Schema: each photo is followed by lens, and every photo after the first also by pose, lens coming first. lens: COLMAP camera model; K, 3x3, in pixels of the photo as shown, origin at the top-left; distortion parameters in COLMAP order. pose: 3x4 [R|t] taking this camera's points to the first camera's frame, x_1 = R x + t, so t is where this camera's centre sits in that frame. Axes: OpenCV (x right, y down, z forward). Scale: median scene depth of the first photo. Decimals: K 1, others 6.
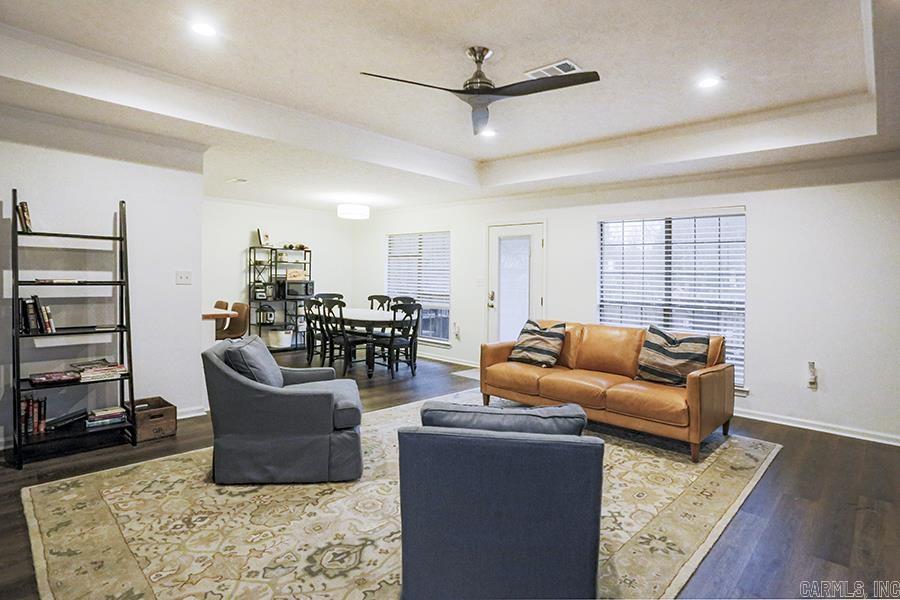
lens RADIAL K [[427.5, 0, 519.6], [0, 427.5, 284.8], [0, 0, 1]] dist [-0.038124, 0.000202]
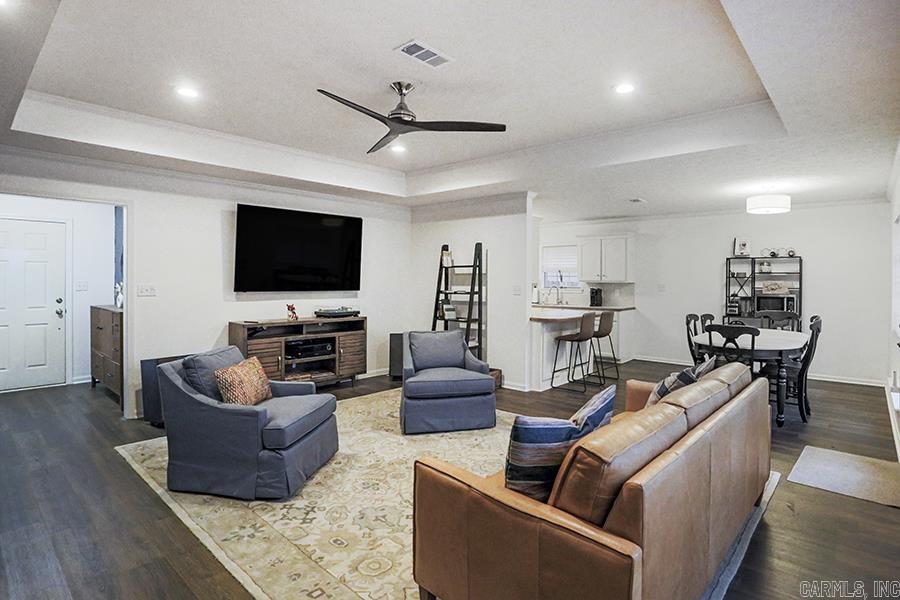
lens RADIAL K [[498.9, 0, 479.2], [0, 498.9, 283.8], [0, 0, 1]] dist [-0.055049, 0.000538]
pose [[-0.024821, -0.026531, -0.999340, 0.508501], [-0.017044, 0.999514, -0.026112, 0.003700], [0.999547, 0.016385, -0.025261, 0.523674]]
